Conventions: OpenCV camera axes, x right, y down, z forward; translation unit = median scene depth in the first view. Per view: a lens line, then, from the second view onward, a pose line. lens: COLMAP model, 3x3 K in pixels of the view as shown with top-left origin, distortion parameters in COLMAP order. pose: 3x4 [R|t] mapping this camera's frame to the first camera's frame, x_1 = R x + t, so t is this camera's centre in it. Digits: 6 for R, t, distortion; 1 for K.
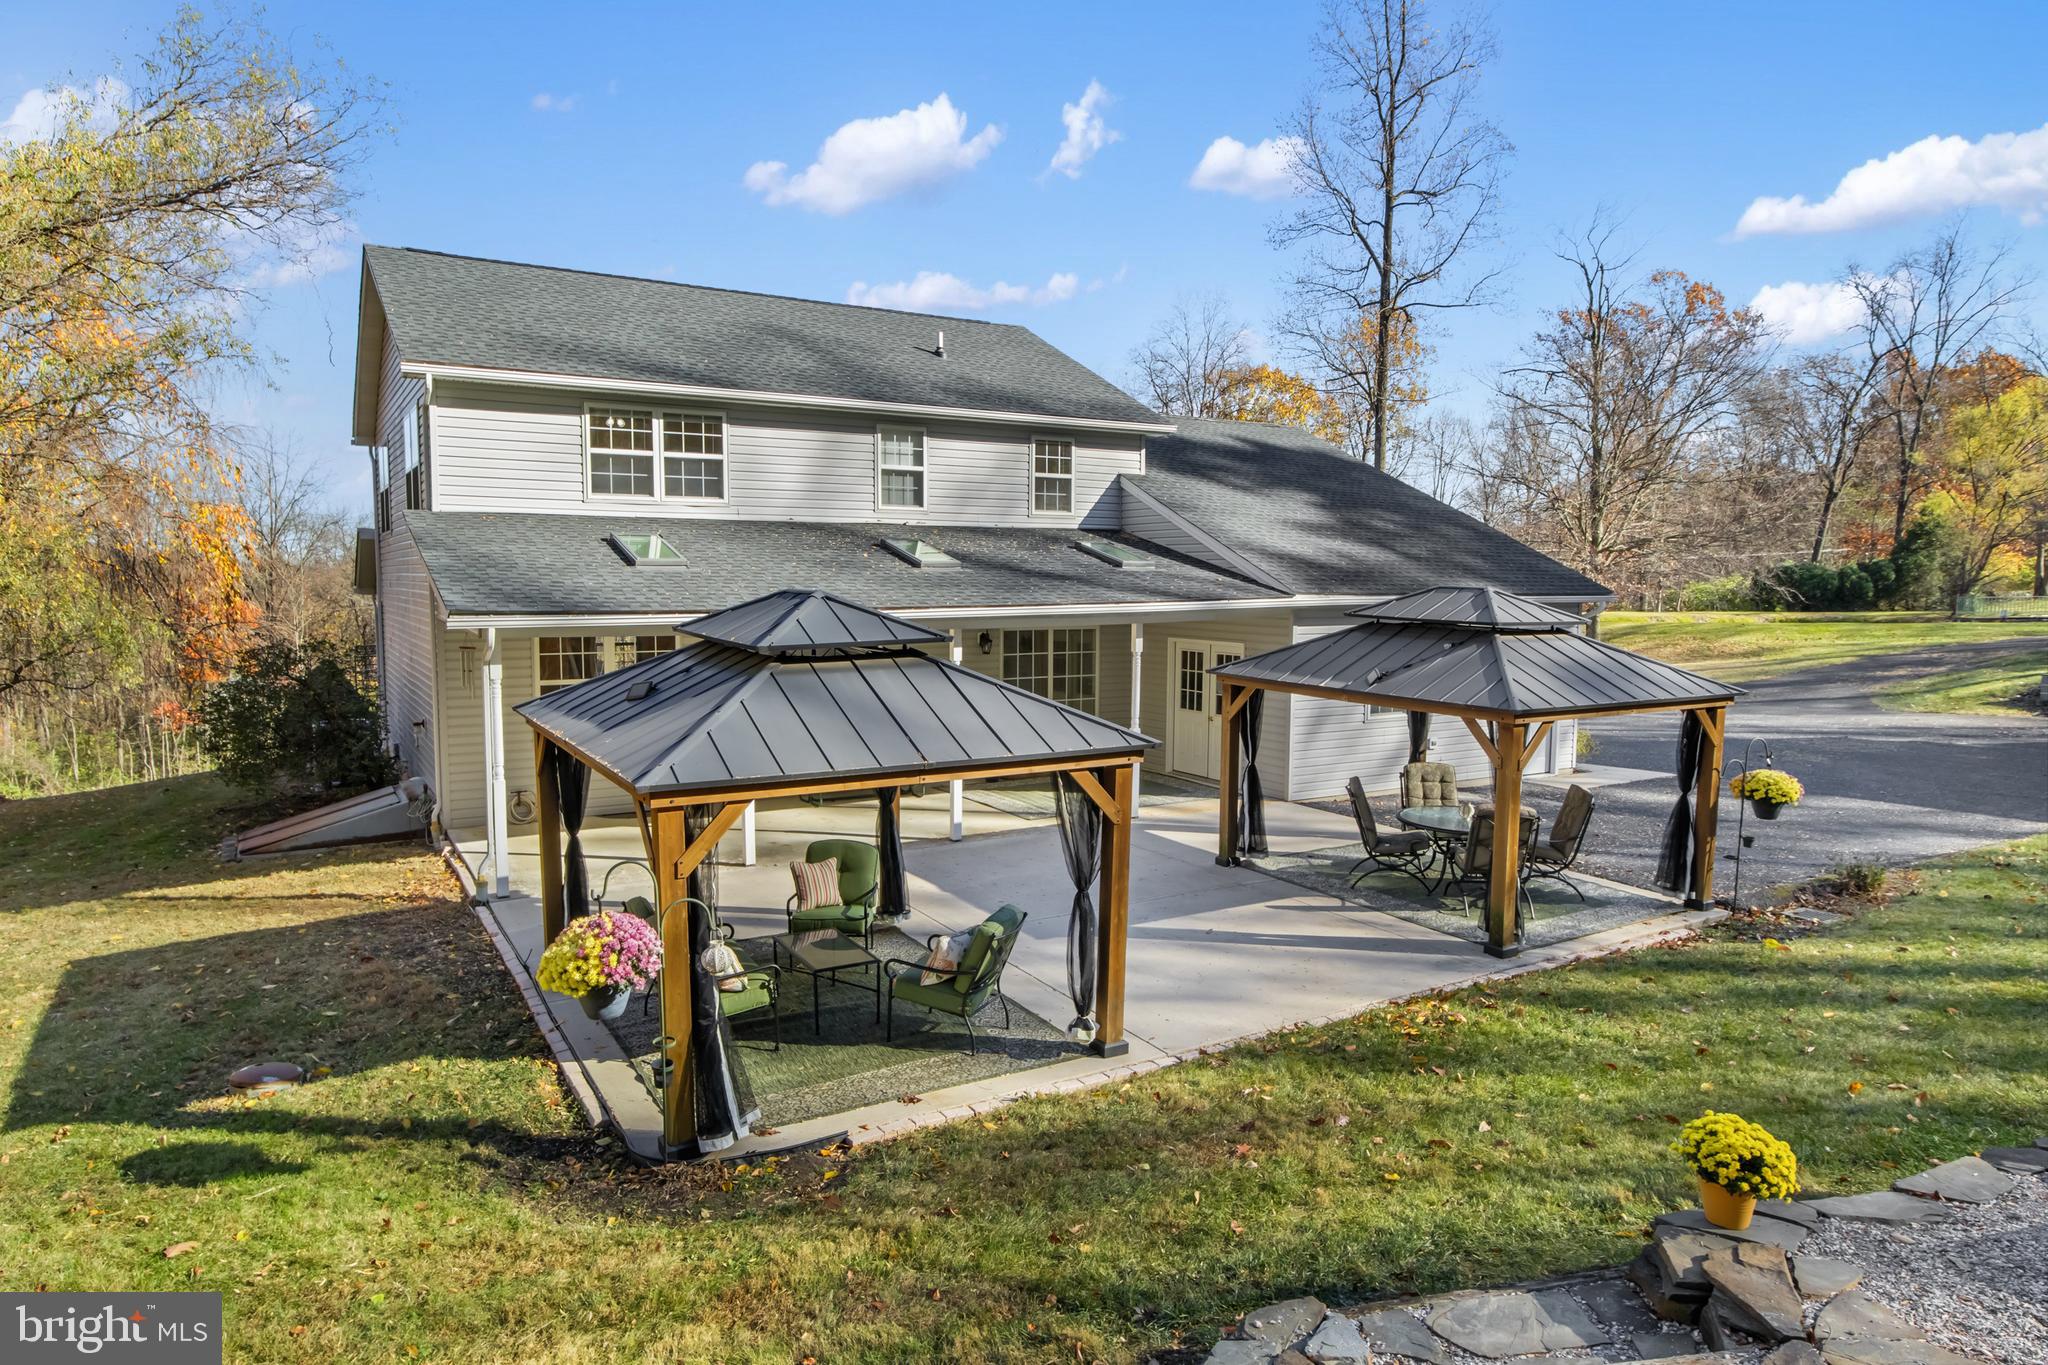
lens RADIAL K [[1215.6, 0, 1018.5], [0, 1215.6, 690.2], [0, 0, 1]] dist [0.008993, 0.000777]
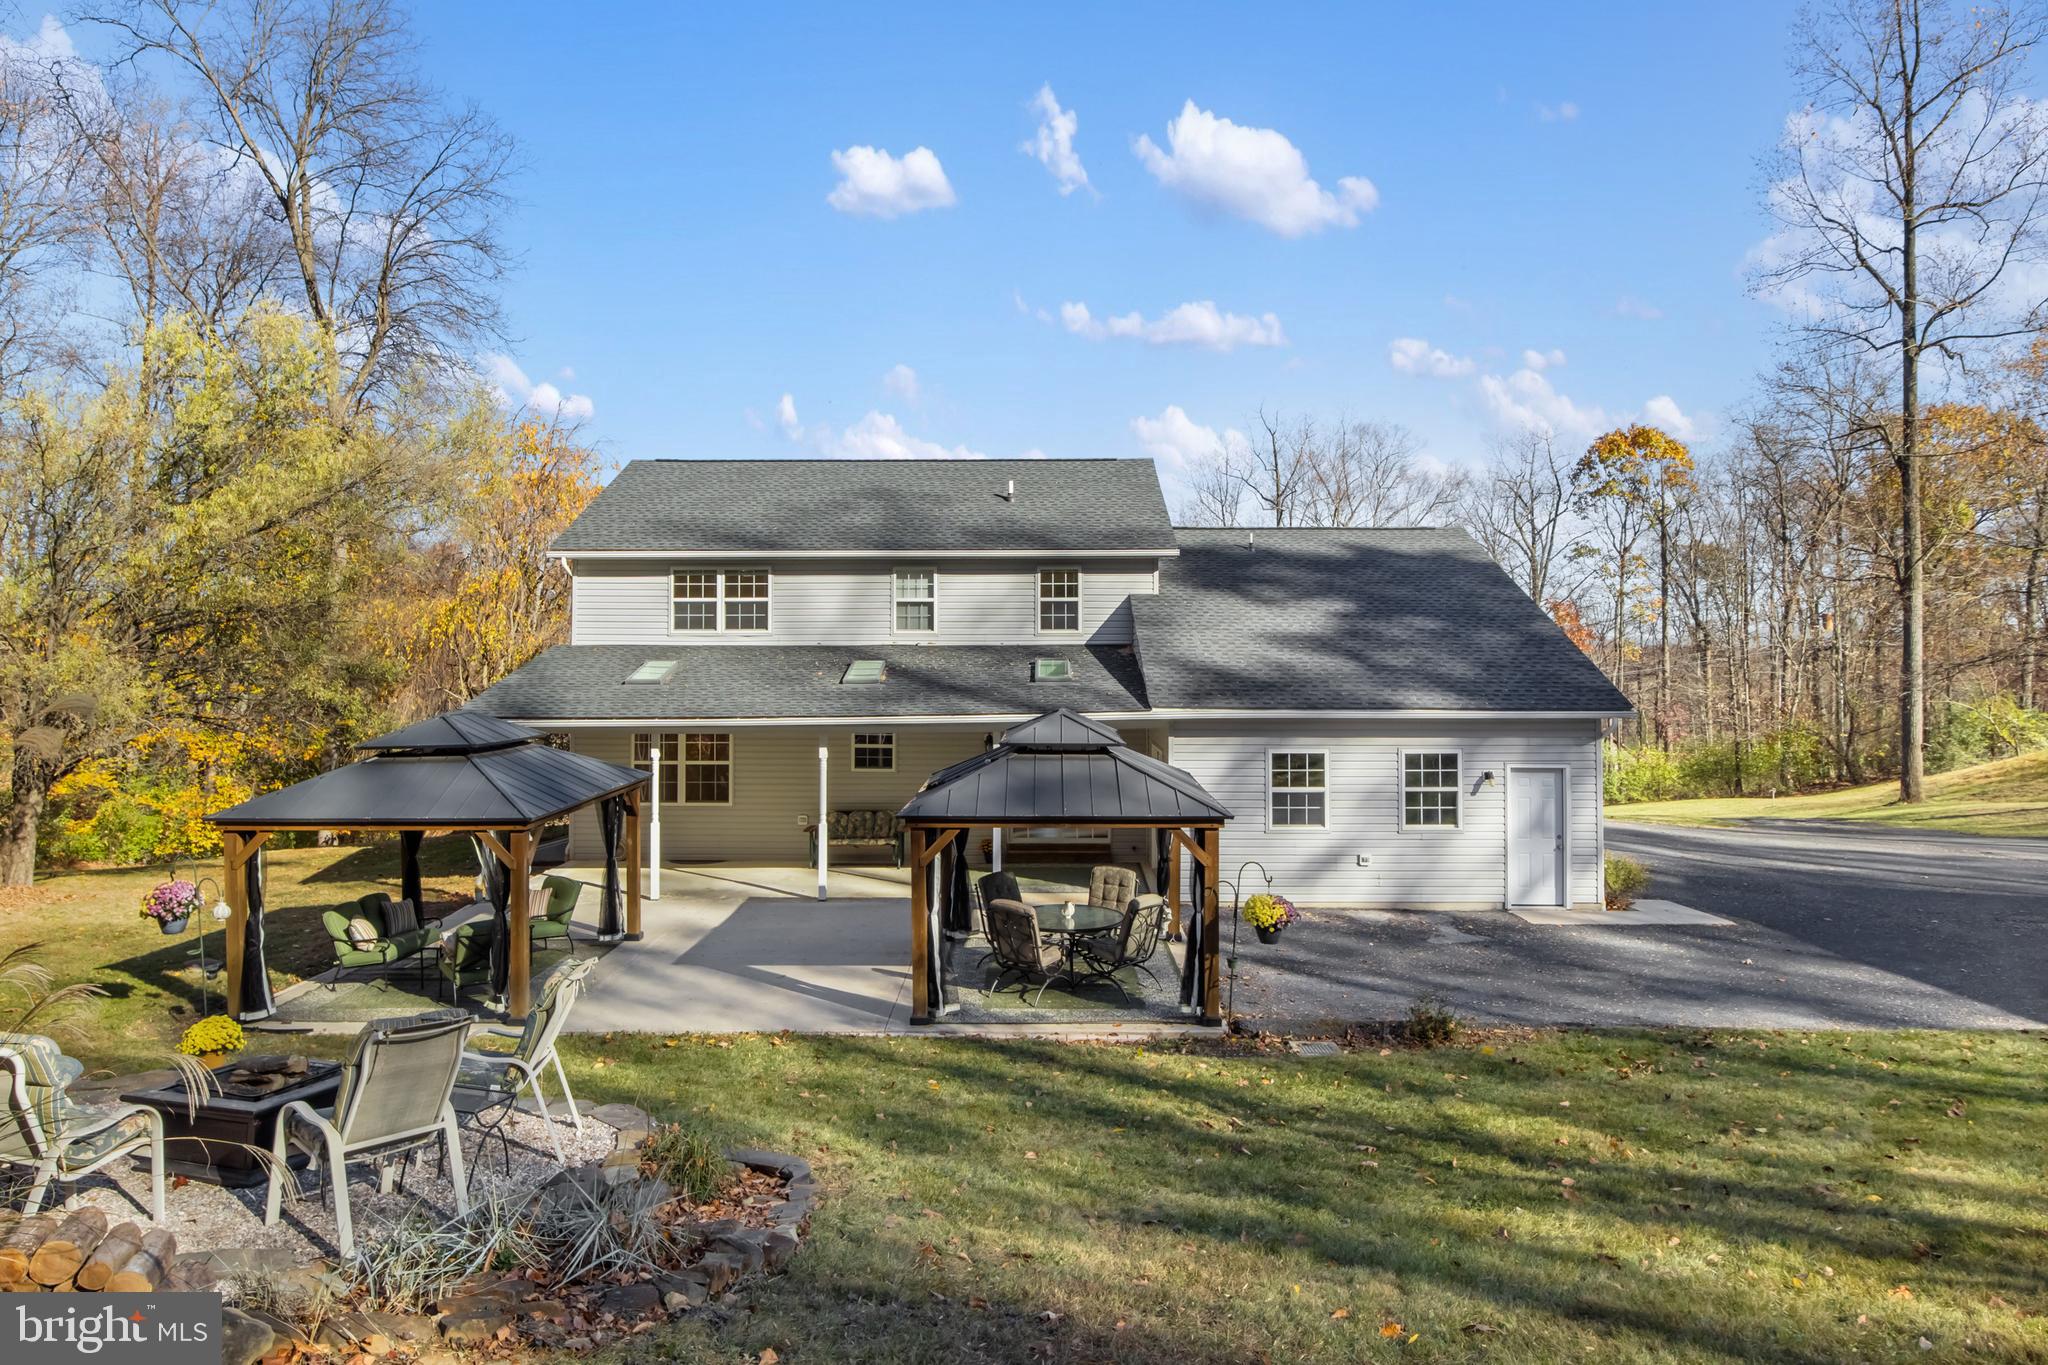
lens RADIAL K [[1215.6, 0, 1018.4], [0, 1215.6, 680.5], [0, 0, 1]] dist [0.008993, 0.000777]
pose [[0.849208, 0.003755, -0.528045, 0.650399], [-0.046103, 0.996683, -0.067057, -0.023102], [0.526042, 0.081290, 0.846565, 0.013978]]
